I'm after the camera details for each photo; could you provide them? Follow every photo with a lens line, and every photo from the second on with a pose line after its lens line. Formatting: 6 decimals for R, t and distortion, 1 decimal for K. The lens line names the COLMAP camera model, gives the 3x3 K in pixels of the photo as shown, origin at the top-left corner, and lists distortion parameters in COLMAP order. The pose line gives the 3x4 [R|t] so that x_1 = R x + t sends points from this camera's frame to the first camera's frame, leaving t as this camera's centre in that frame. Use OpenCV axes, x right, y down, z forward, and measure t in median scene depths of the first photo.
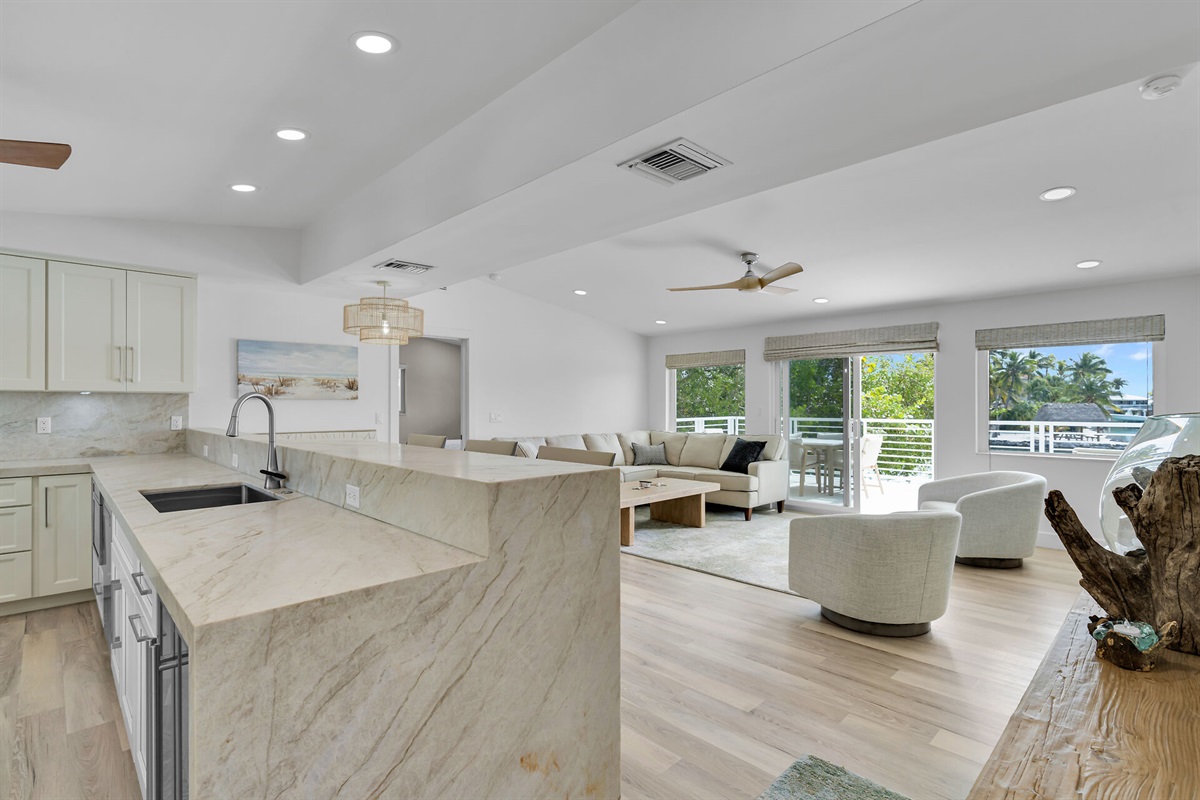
lens RADIAL K [[569.6, 0, 589.2], [0, 569.6, 402.2], [0, 0, 1]] dist [-0.002800, 0.000171]
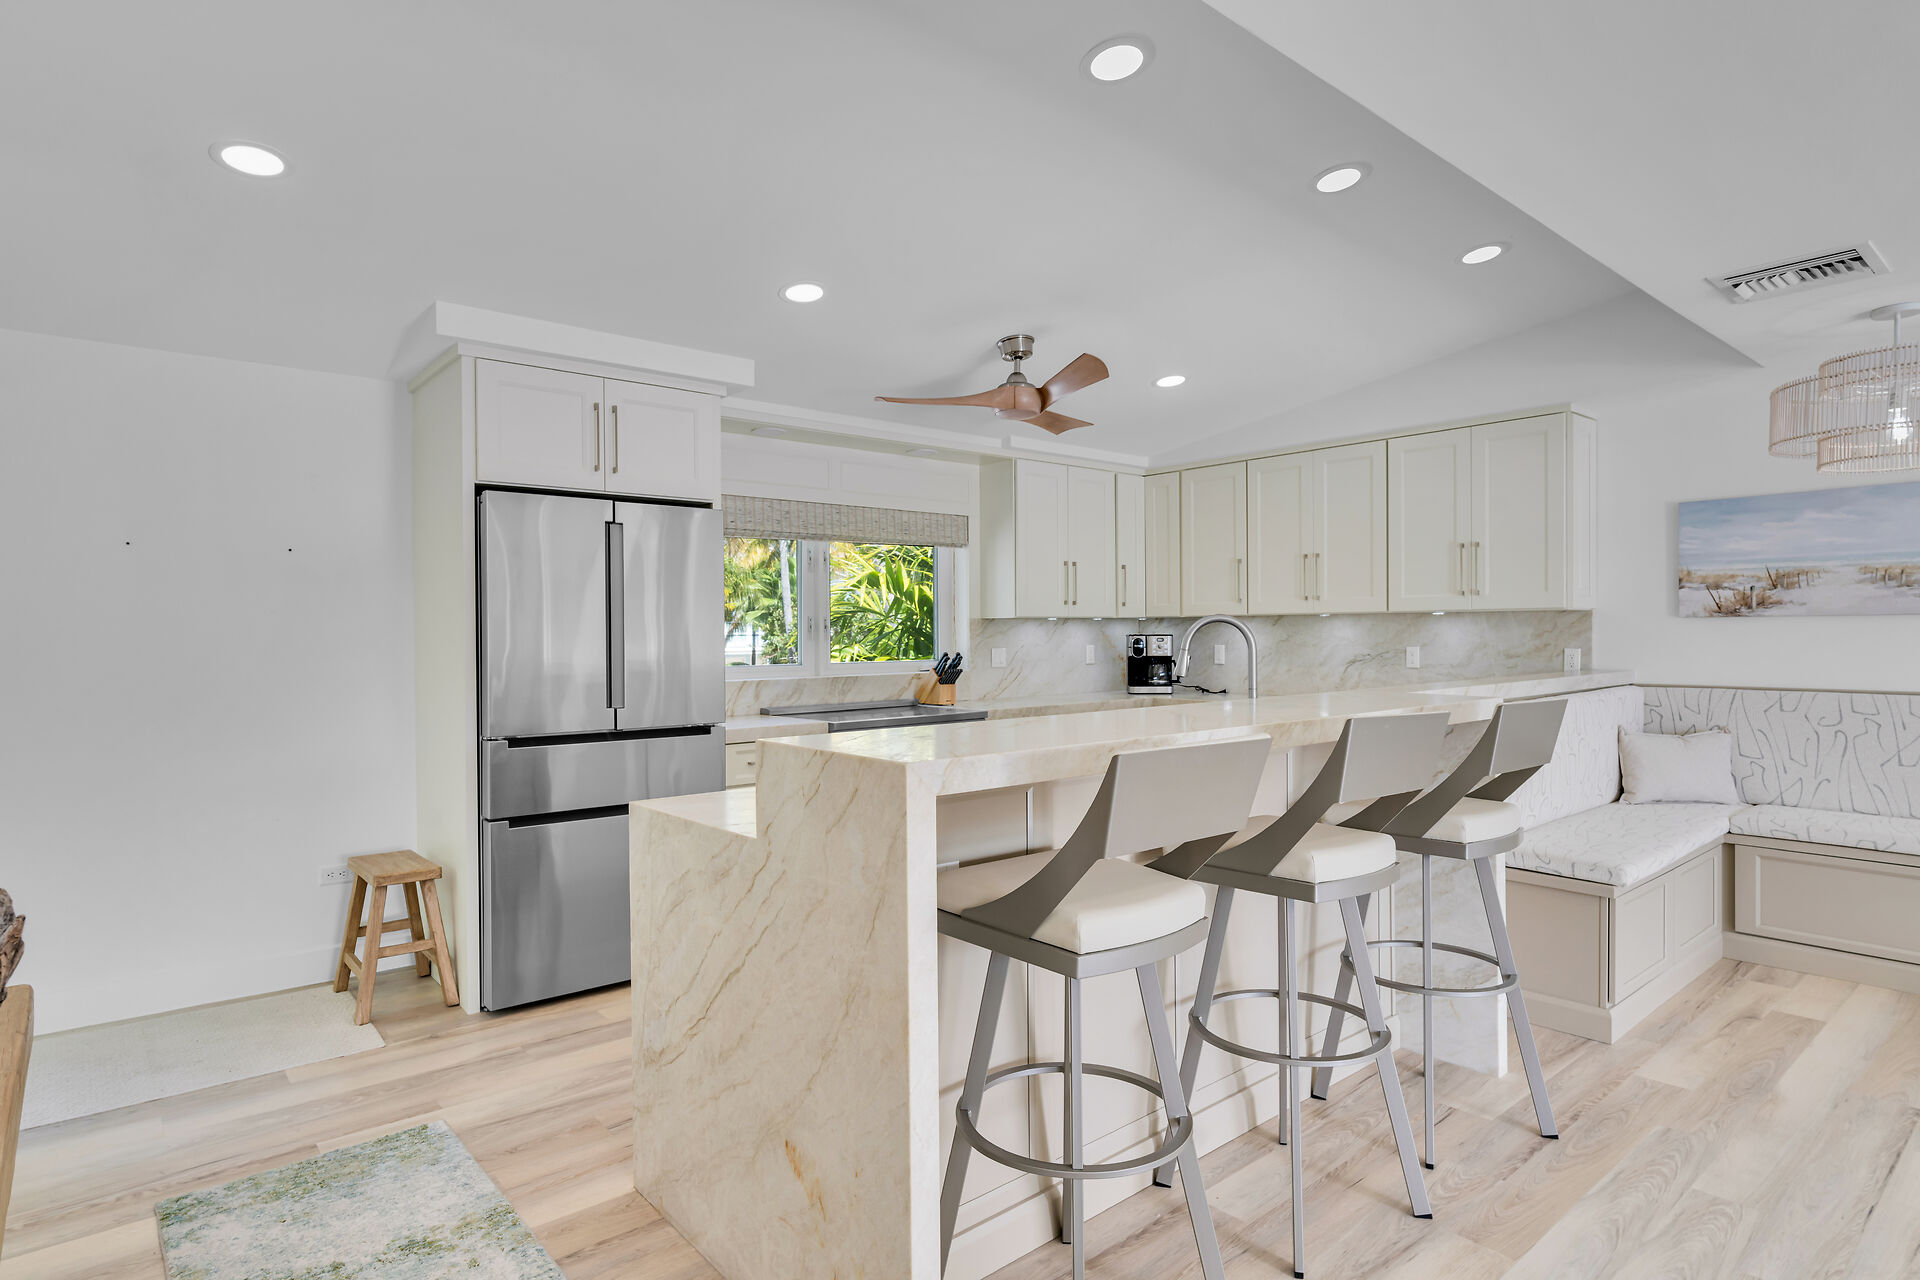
lens RADIAL K [[1014.7, 0, 960.0], [0, 1014.7, 640.0], [0, 0, 1]] dist [-0.003511, 0.002311]
pose [[-0.052005, 0.009587, -0.998601, 0.401713], [0.010530, 0.999904, 0.009051, -0.000559], [0.998591, -0.010045, -0.052101, 0.464051]]
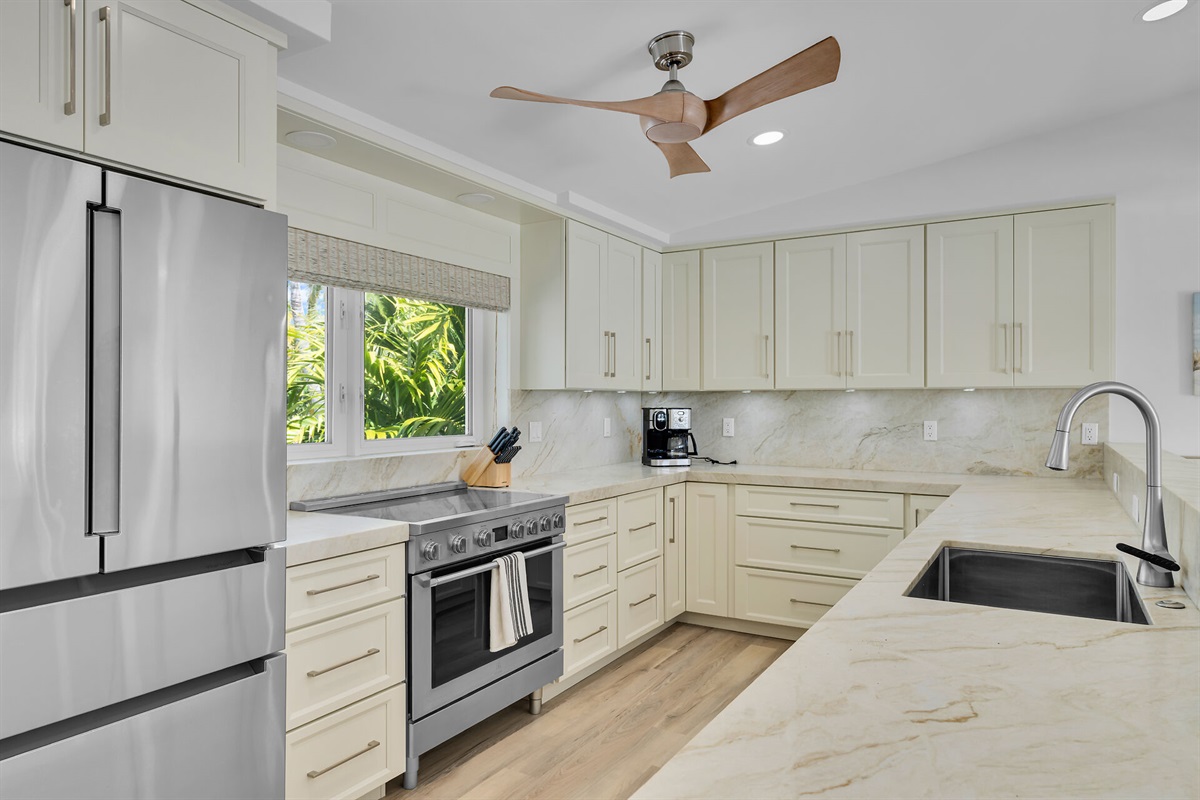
lens RADIAL K [[757.1, 0, 595.2], [0, 757.1, 401.5], [0, 0, 1]] dist [-0.005118, 0.000853]
pose [[0.269587, -0.001953, -0.962974, -0.050843], [0.002779, 0.999995, -0.001250, -0.000703], [0.962972, -0.002339, 0.269592, 0.246578]]
